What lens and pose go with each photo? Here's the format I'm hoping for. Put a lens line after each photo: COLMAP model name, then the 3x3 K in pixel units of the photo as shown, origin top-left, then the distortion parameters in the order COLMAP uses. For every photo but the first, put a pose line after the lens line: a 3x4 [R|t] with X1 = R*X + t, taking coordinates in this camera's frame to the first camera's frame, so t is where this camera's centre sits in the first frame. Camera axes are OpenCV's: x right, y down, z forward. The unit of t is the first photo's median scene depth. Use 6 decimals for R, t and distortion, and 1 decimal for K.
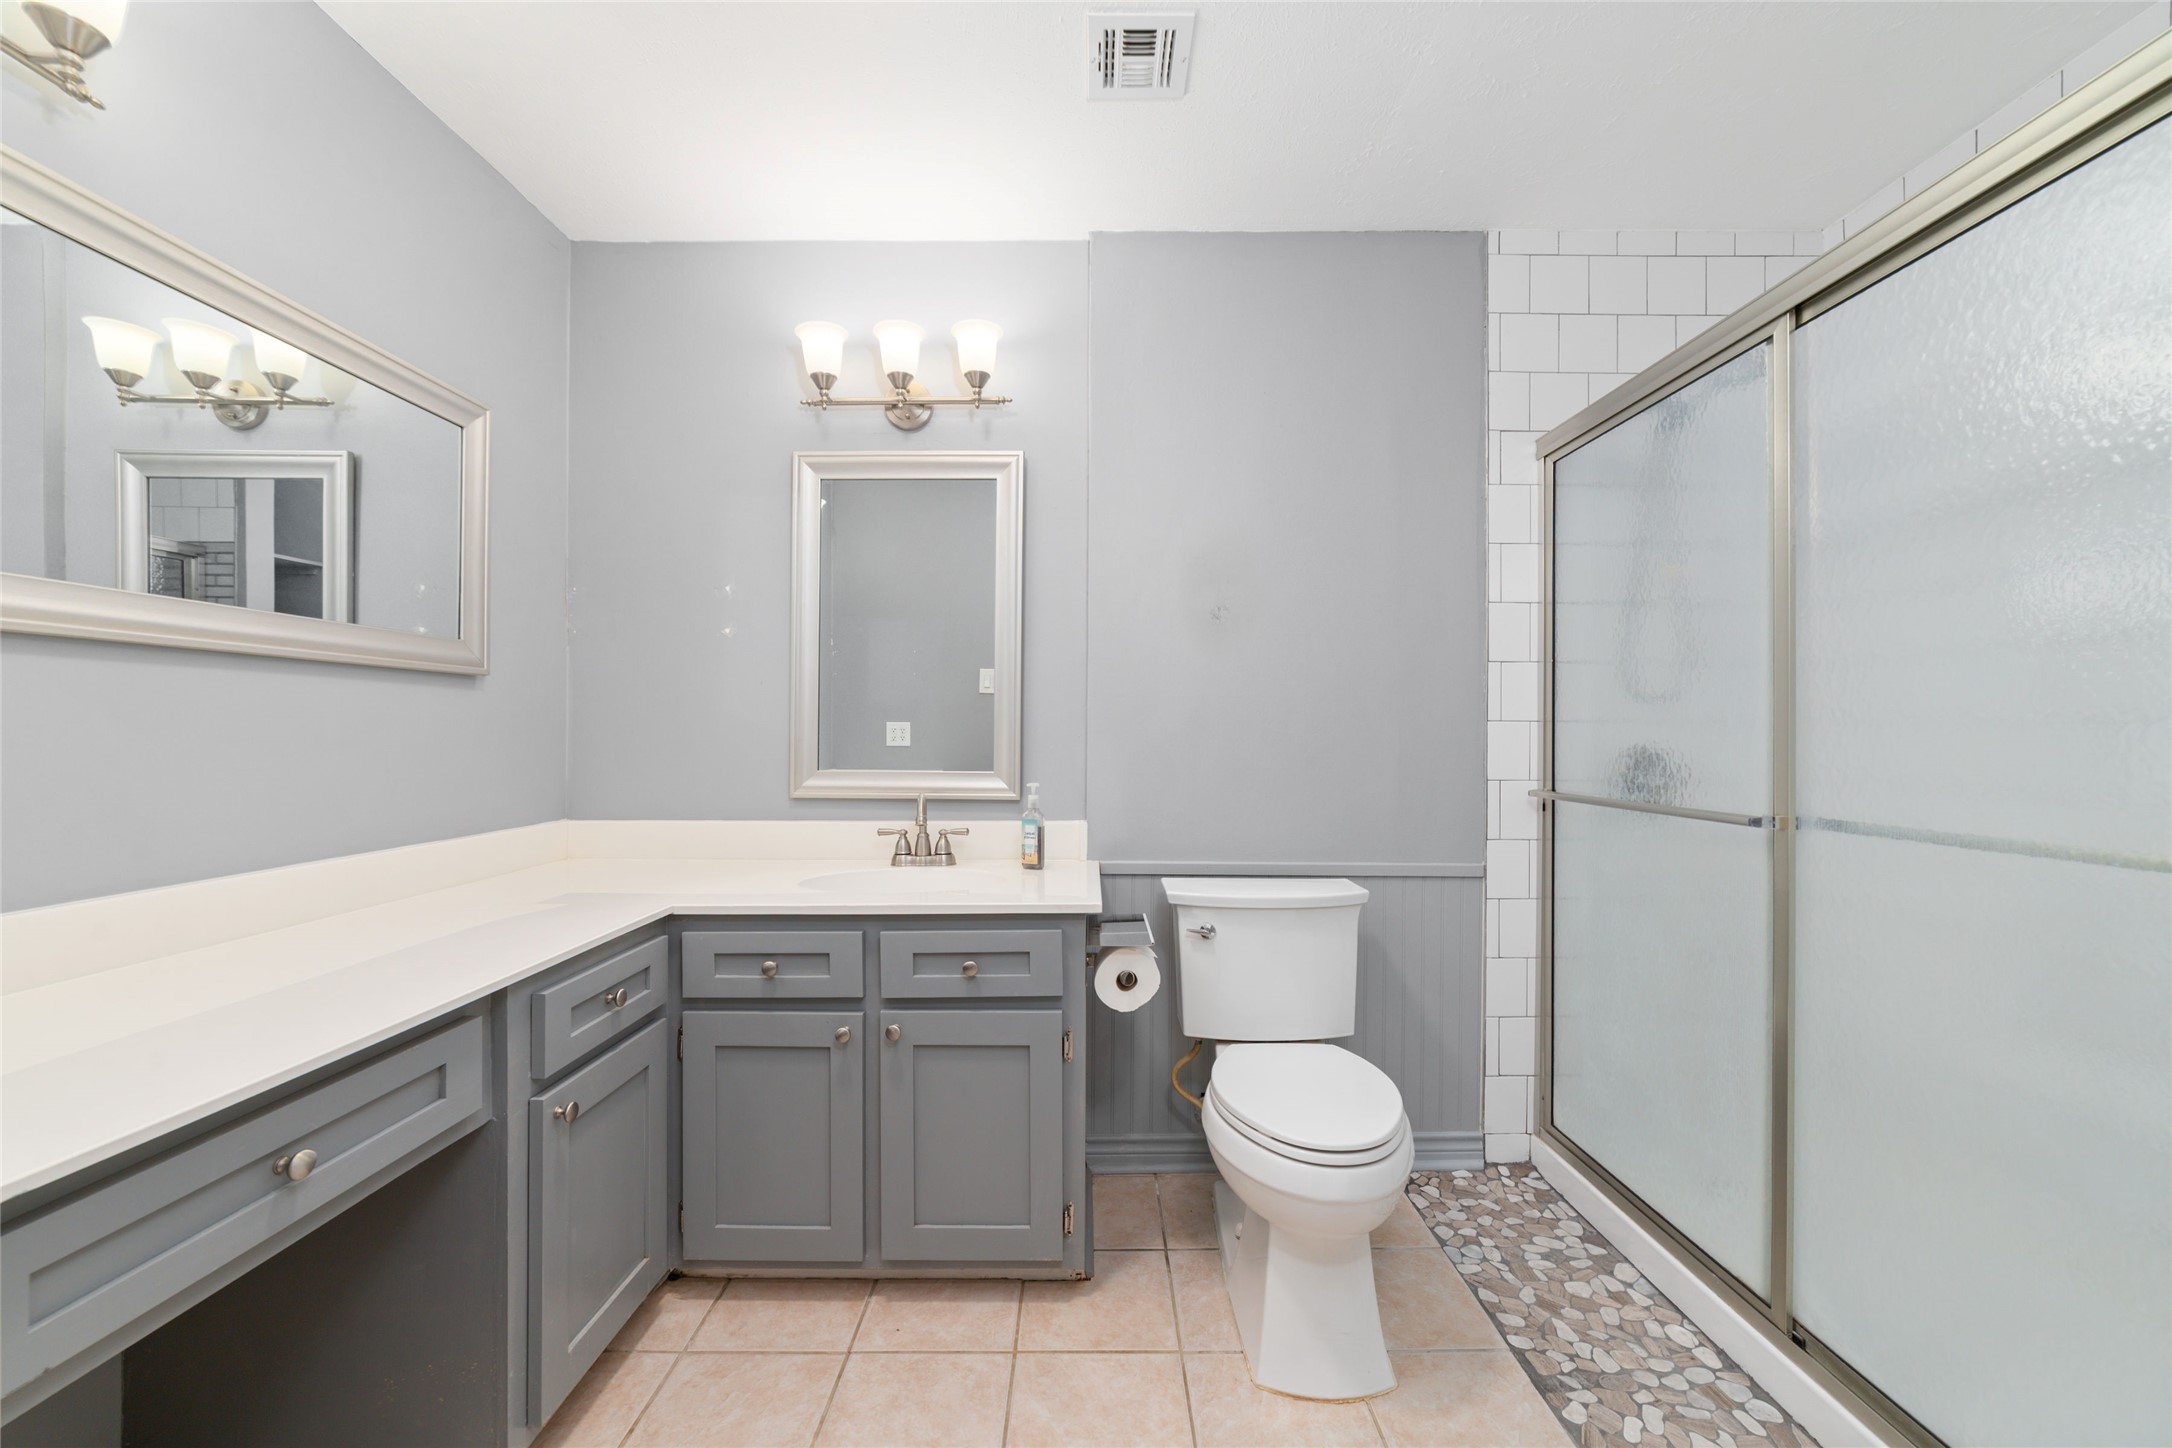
lens RADIAL K [[833.0, 0, 1091.7], [0, 833.0, 729.8], [0, 0, 1]] dist [-0.019517, 0.006683]
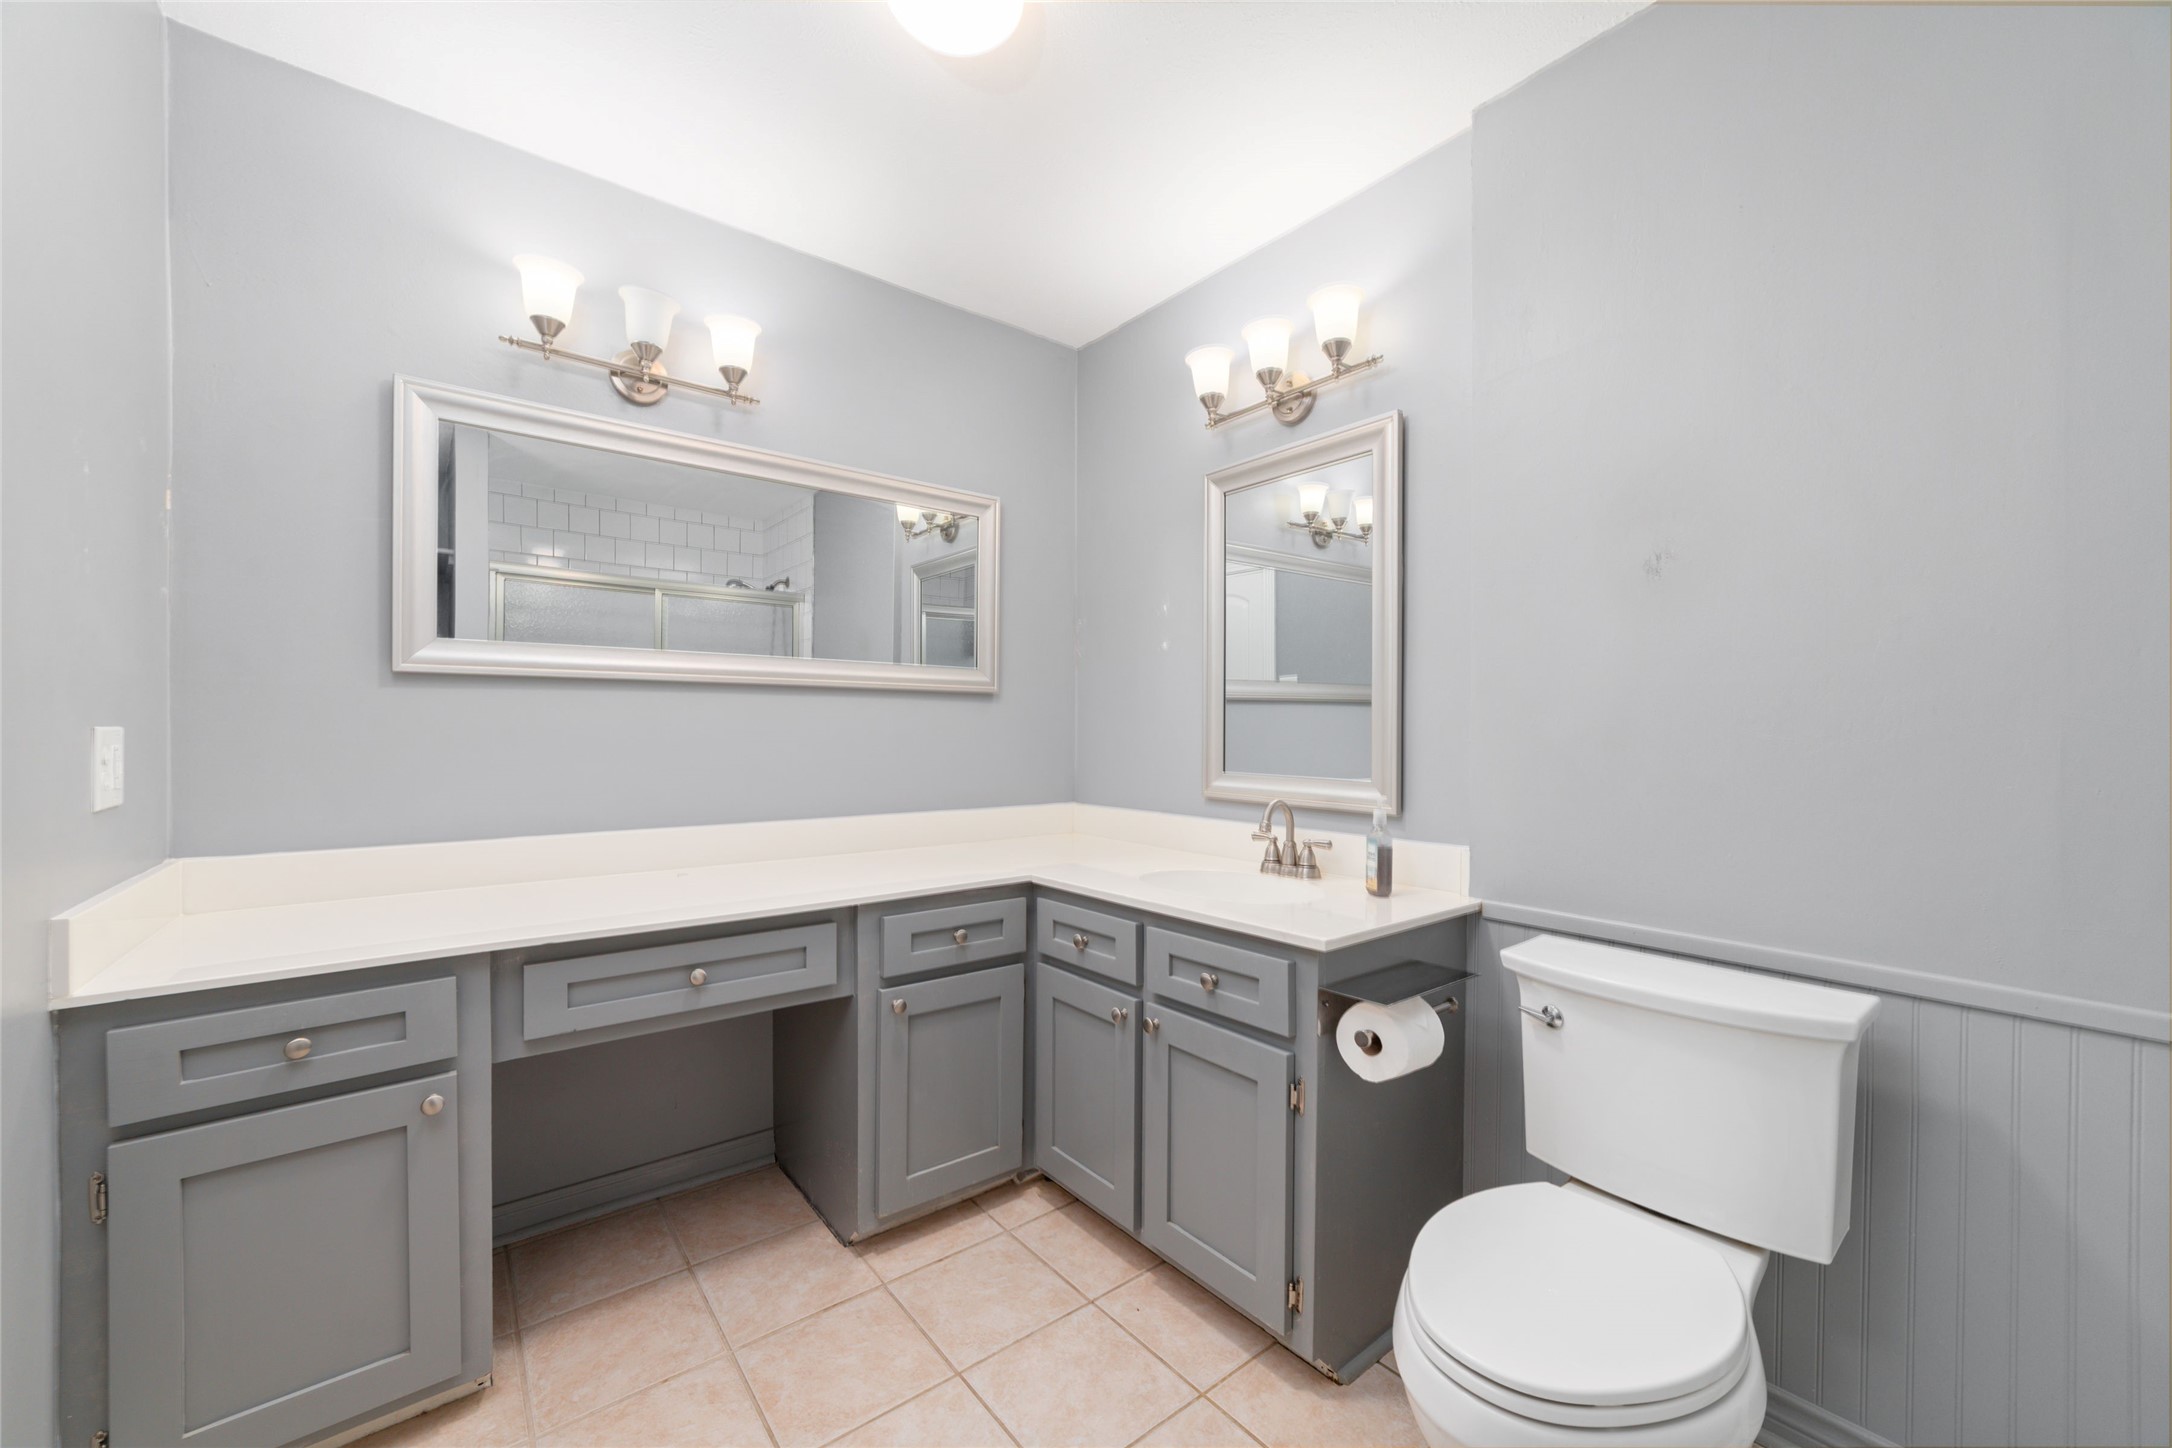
lens RADIAL K [[833.0, 0, 1089.2], [0, 833.0, 731.7], [0, 0, 1]] dist [-0.019517, 0.006683]
pose [[0.626716, 0.001325, -0.779247, 0.514637], [-0.001572, 0.999999, 0.000436, -0.003098], [0.779246, 0.000952, 0.626717, 0.283665]]
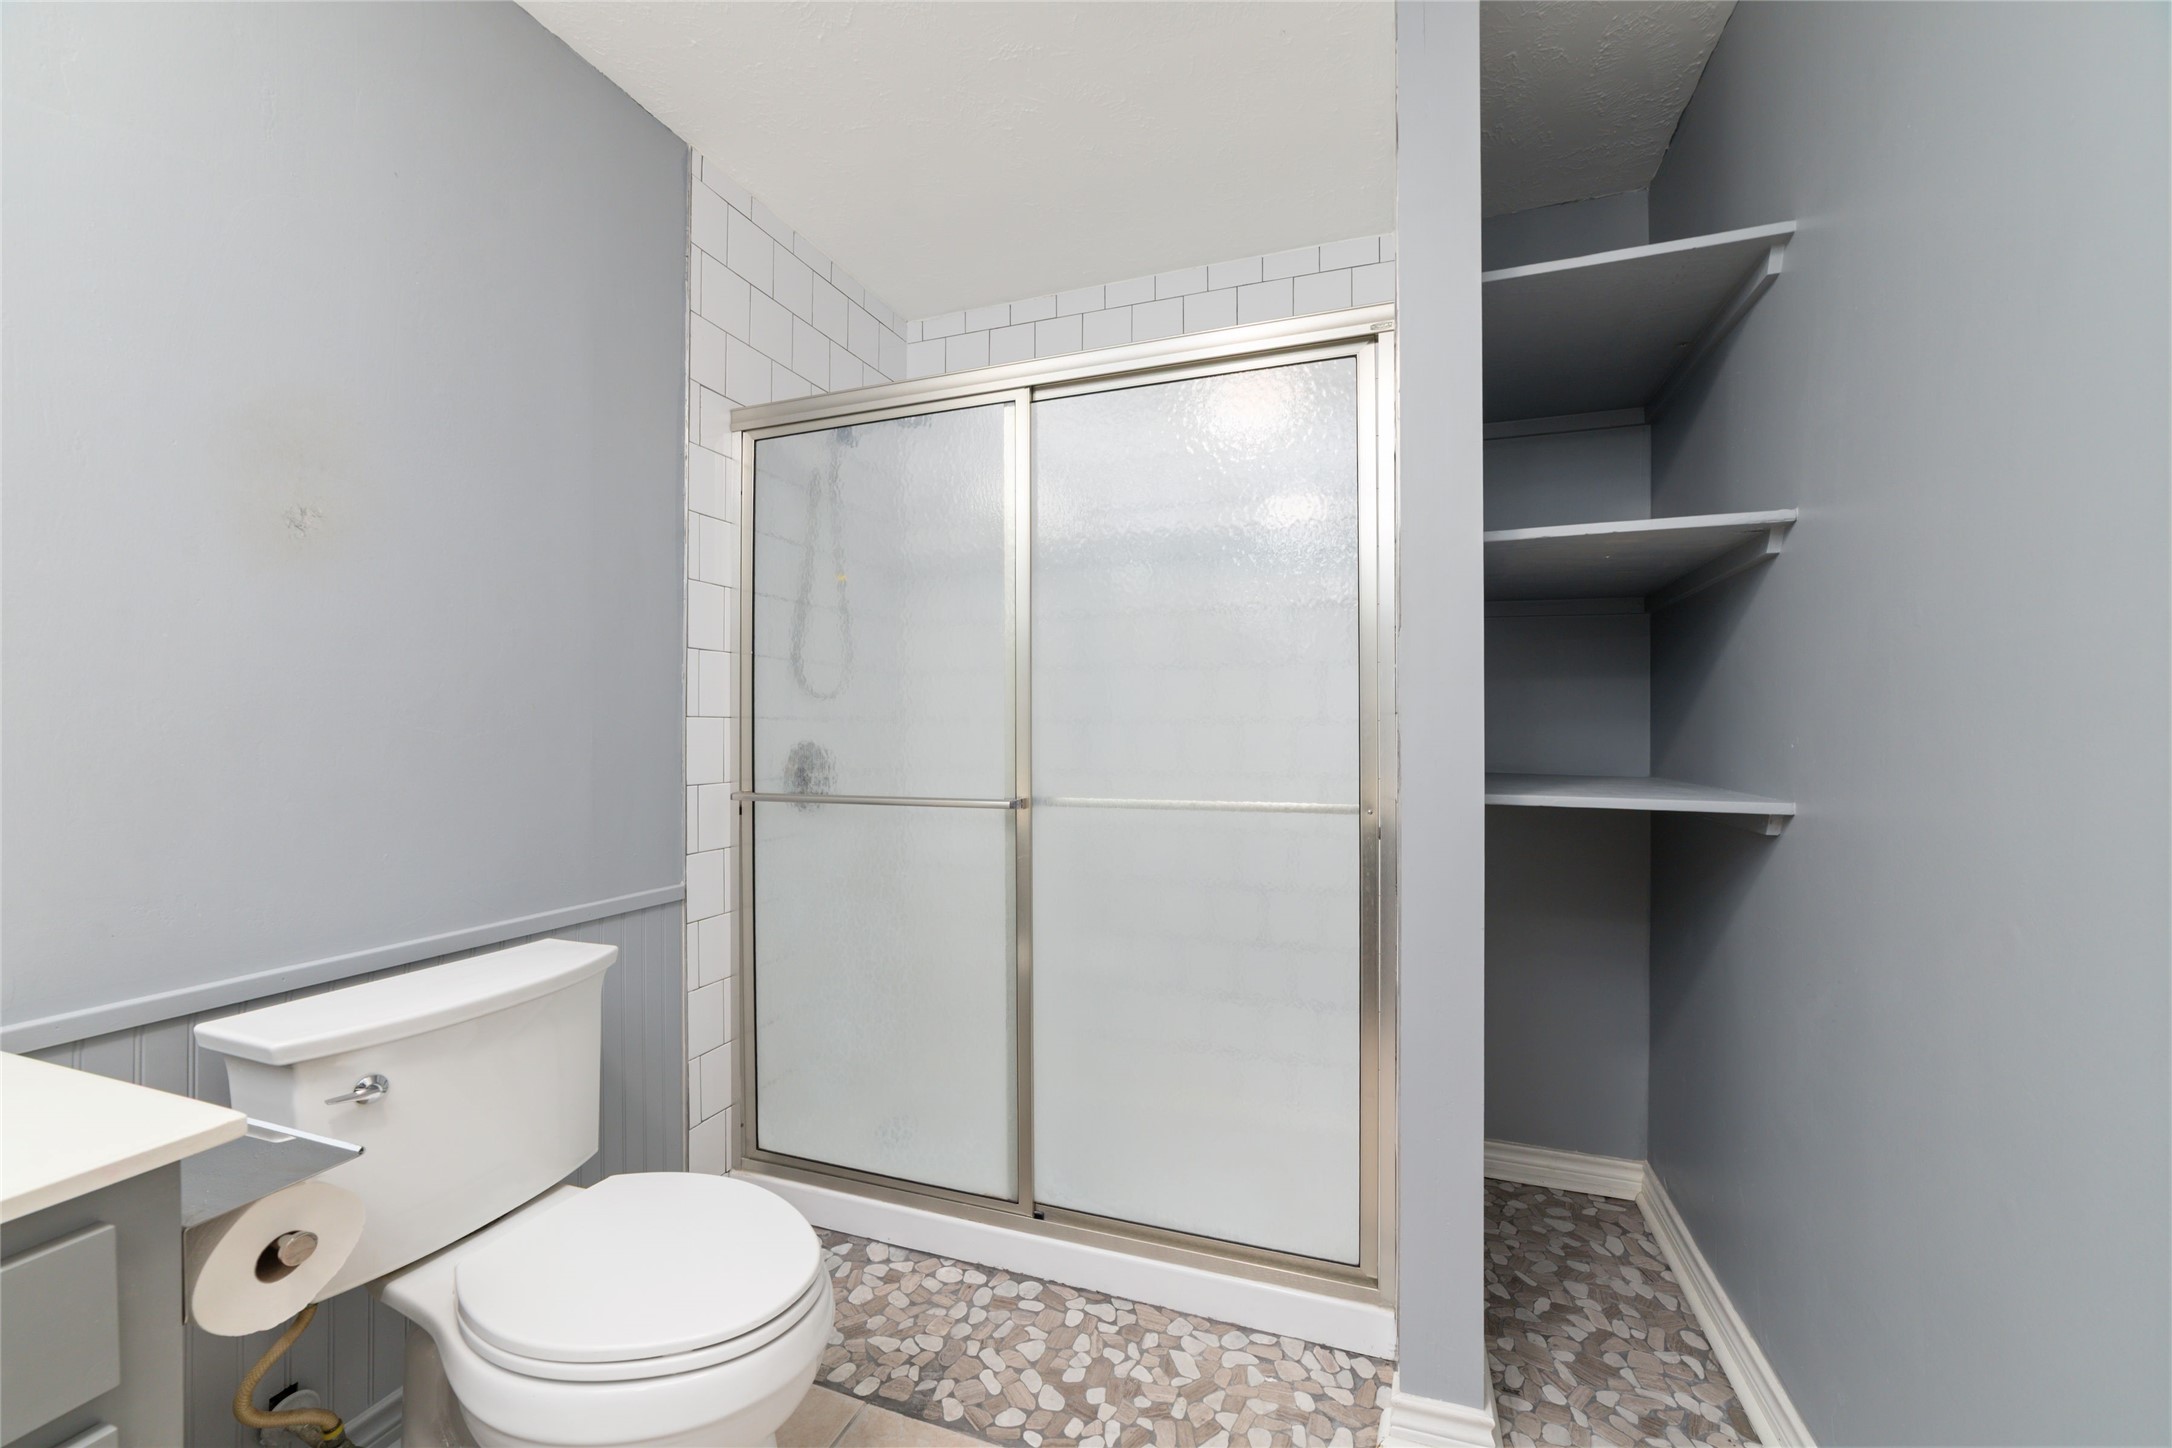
lens RADIAL K [[833.0, 0, 1087.7], [0, 833.0, 730.3], [0, 0, 1]] dist [-0.019517, 0.006683]
pose [[0.342634, -0.004919, 0.939456, -0.247235], [-0.000423, 0.999985, 0.005390, -0.002465], [-0.939469, -0.002244, 0.342627, 0.419038]]
